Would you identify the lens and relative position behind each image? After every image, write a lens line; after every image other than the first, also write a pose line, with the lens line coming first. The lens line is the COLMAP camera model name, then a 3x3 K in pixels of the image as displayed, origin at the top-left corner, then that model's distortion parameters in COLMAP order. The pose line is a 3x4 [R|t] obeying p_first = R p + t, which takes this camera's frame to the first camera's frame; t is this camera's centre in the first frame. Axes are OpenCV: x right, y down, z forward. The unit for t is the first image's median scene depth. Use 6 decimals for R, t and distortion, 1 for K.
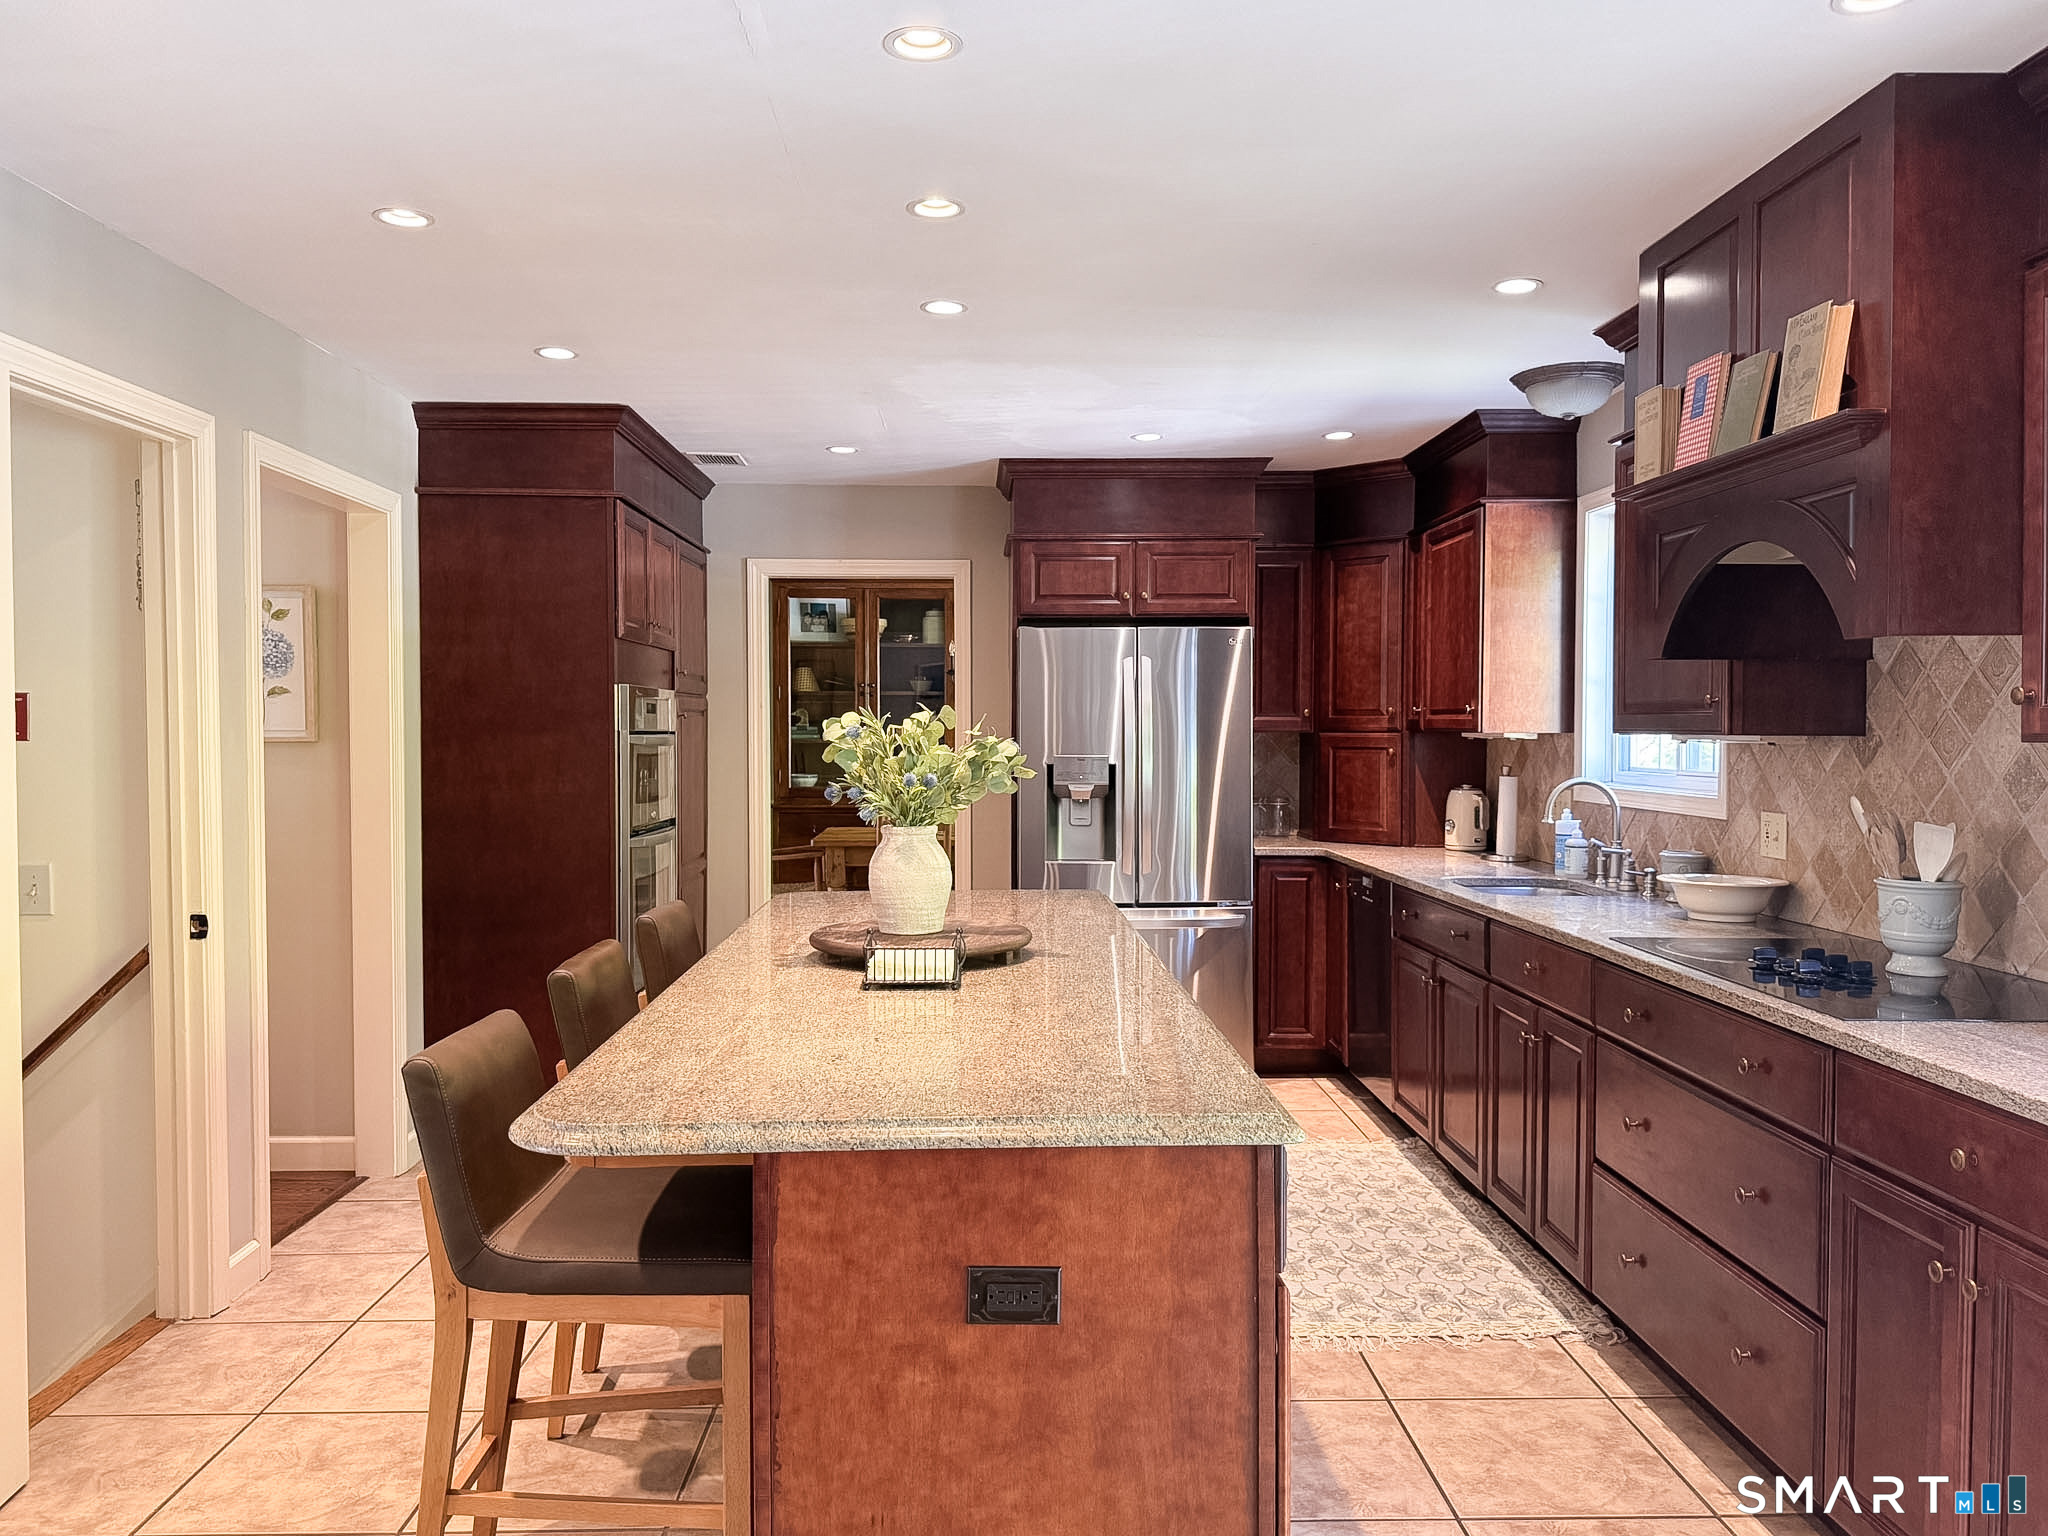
lens RADIAL K [[1534.6, 0, 1023.8], [0, 1534.6, 772.2], [0, 0, 1]] dist [0.001002, 0.001180]
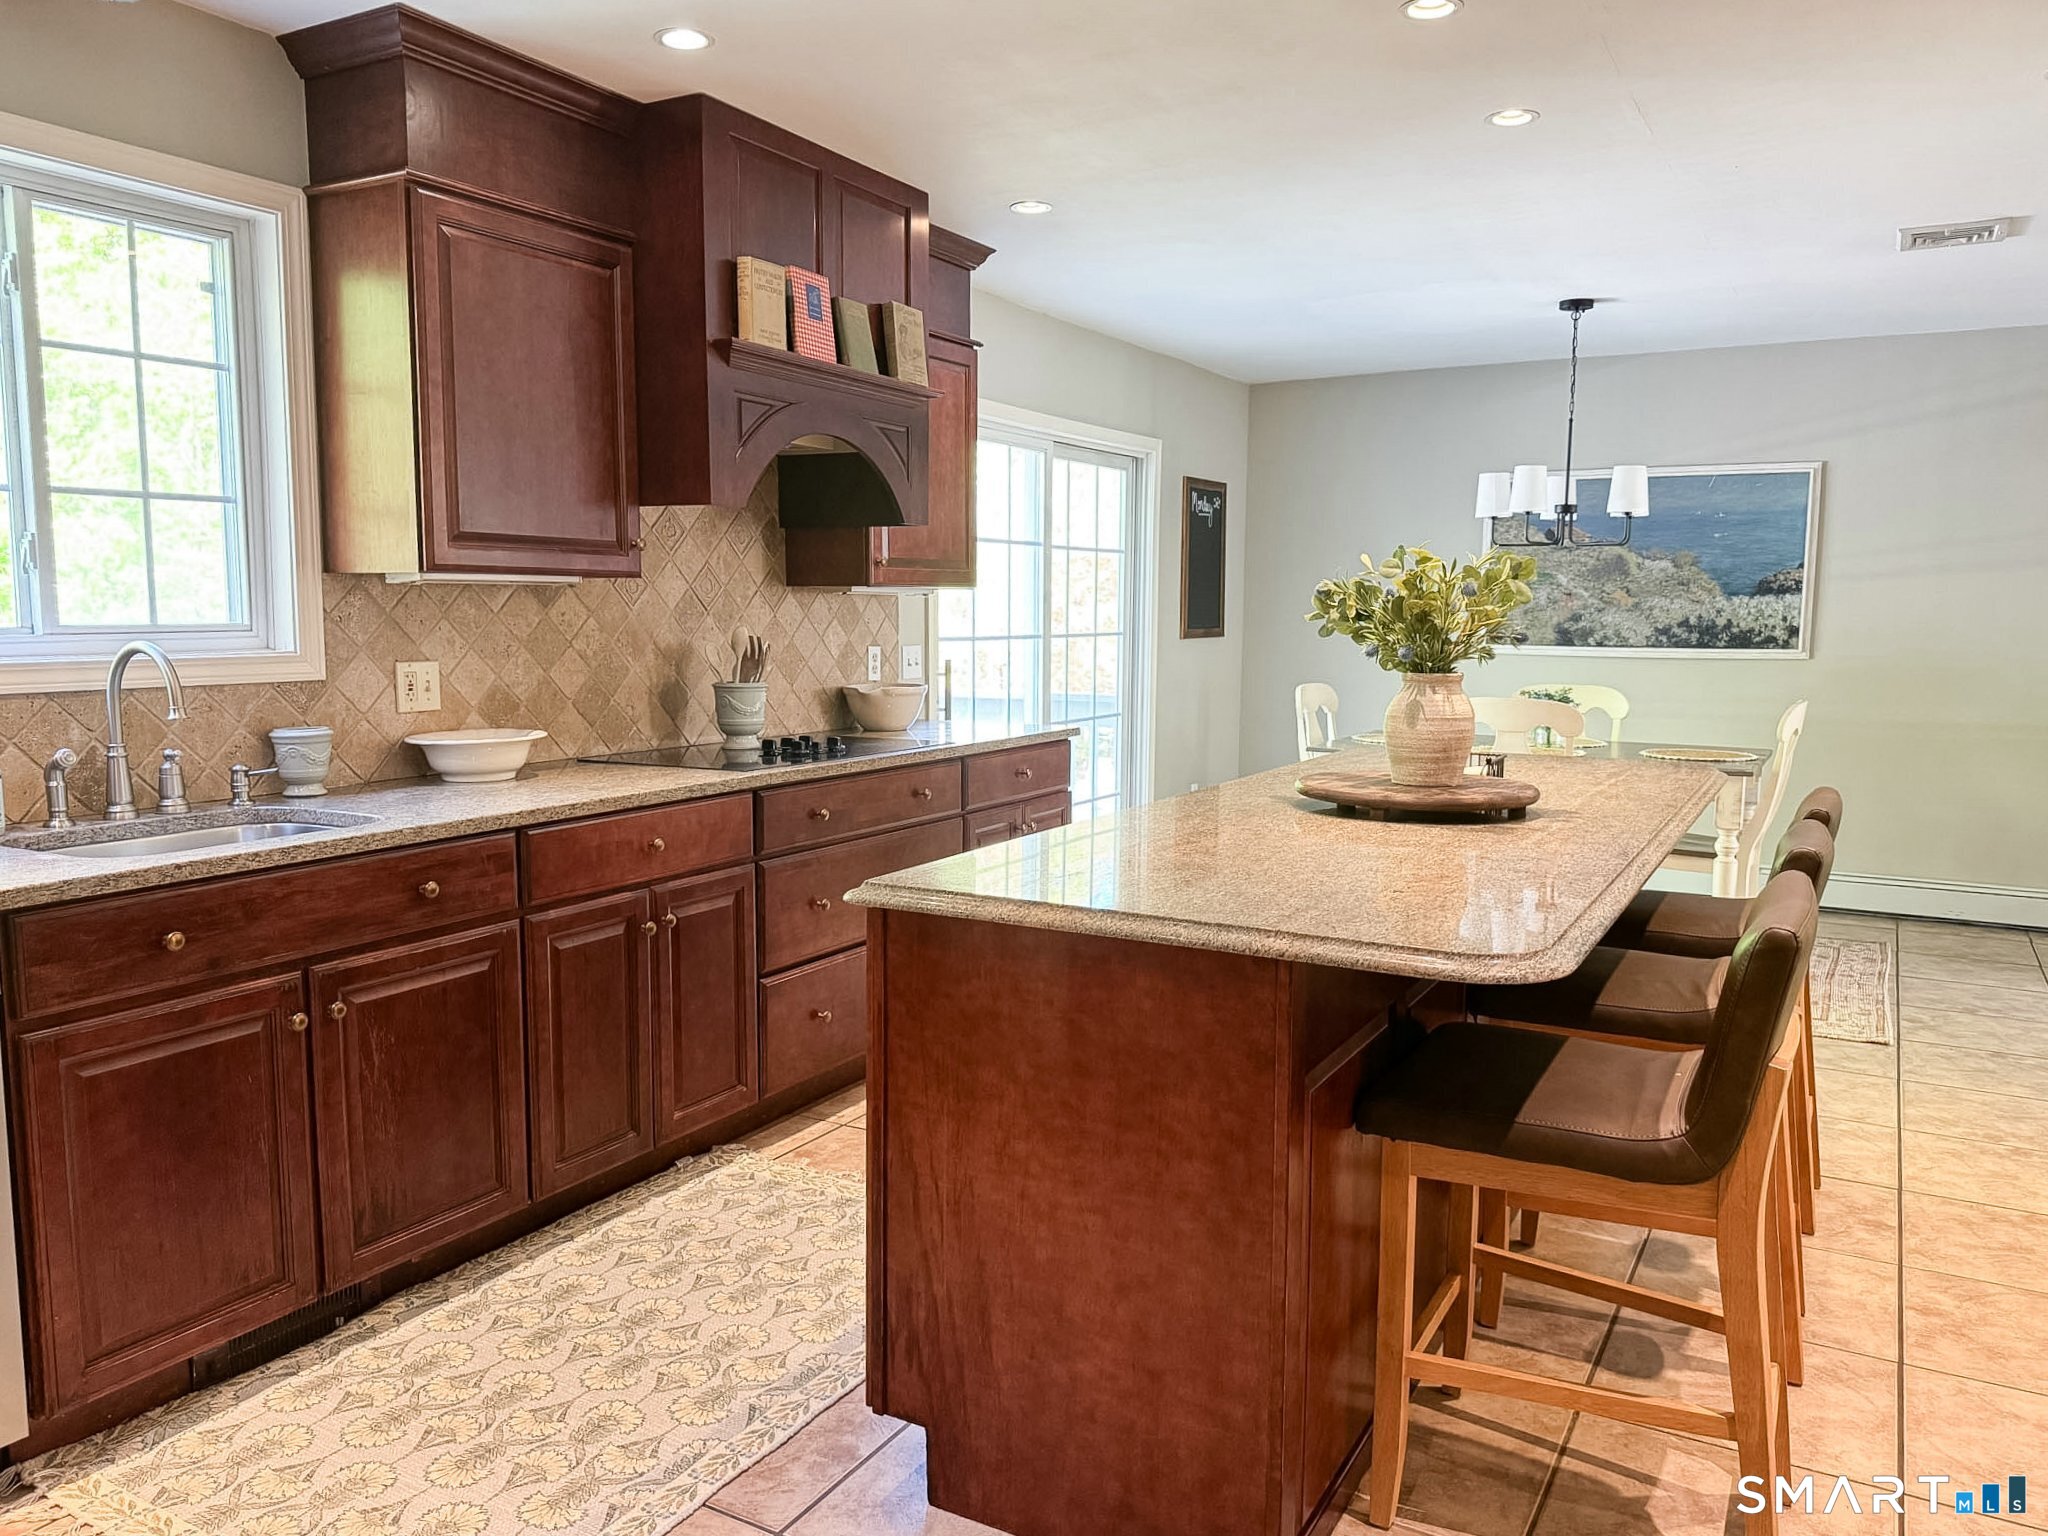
lens RADIAL K [[1551.8, 0, 1027.5], [0, 1551.8, 775.6], [0, 0, 1]] dist [0.133081, -0.112757]
pose [[-0.865504, -0.061738, 0.497084, -0.304965], [0.007246, 0.990728, 0.135664, -0.031881], [-0.500850, 0.121020, -0.857032, 1.717509]]
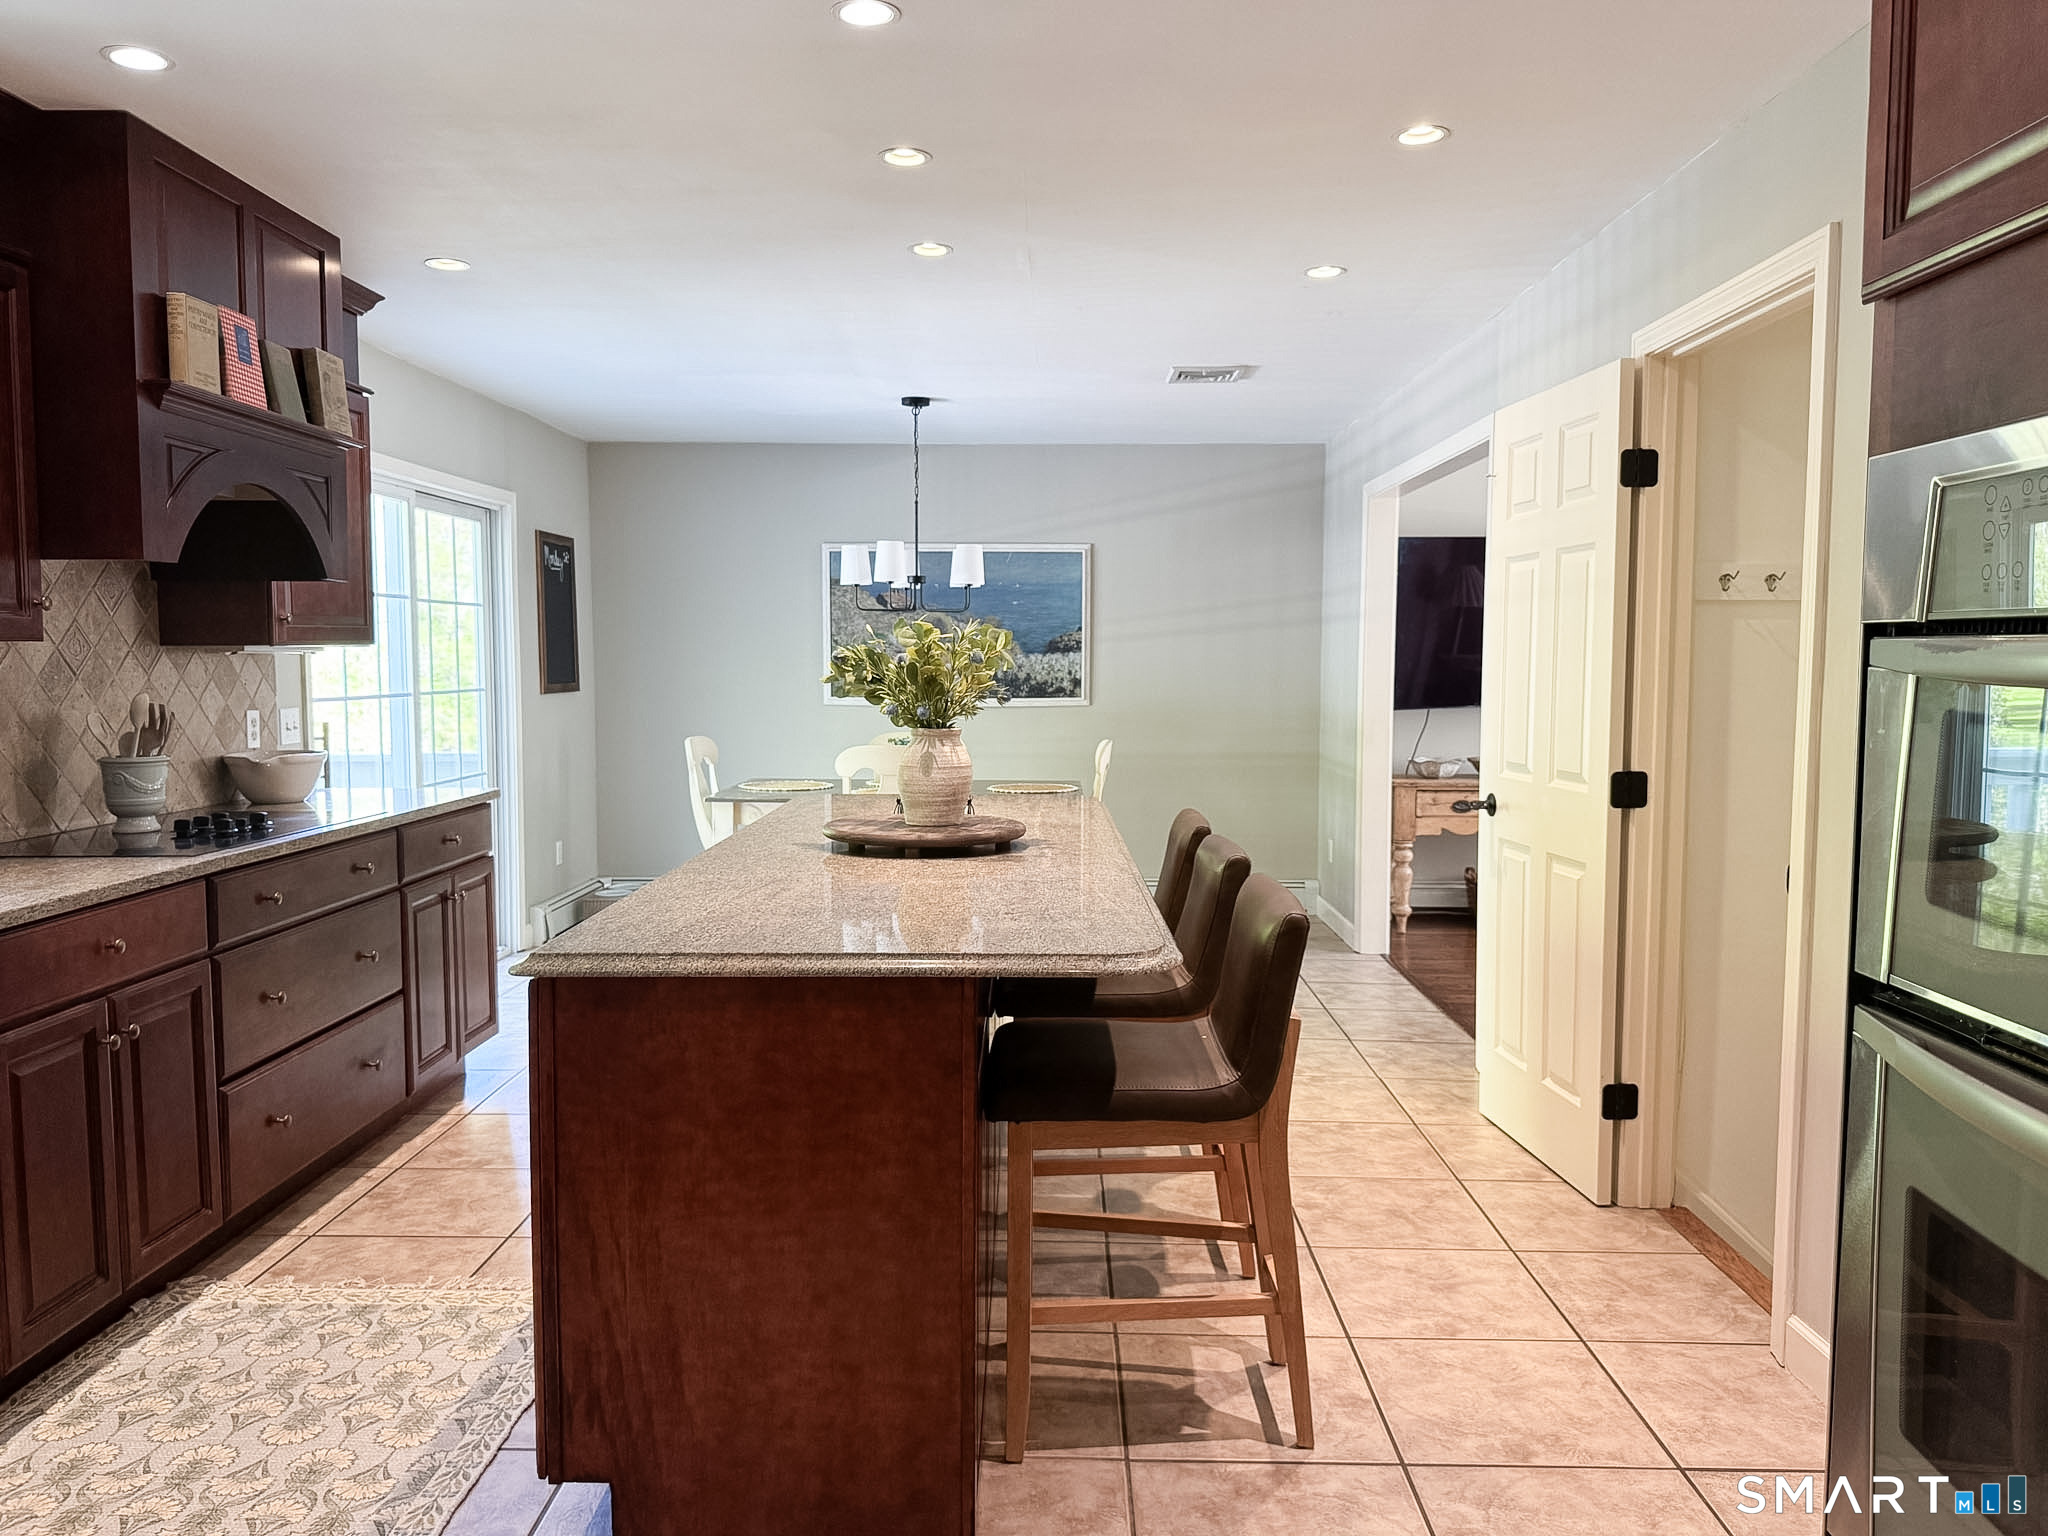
lens RADIAL K [[1545.0, 0, 1019.3], [0, 1545.0, 771.2], [0, 0, 1]] dist [0.166976, -0.167875]
pose [[-0.998881, -0.004246, 0.047109, -0.164650], [0.000776, 0.994356, 0.106096, -0.046159], [-0.047293, 0.106014, -0.993239, 1.837356]]
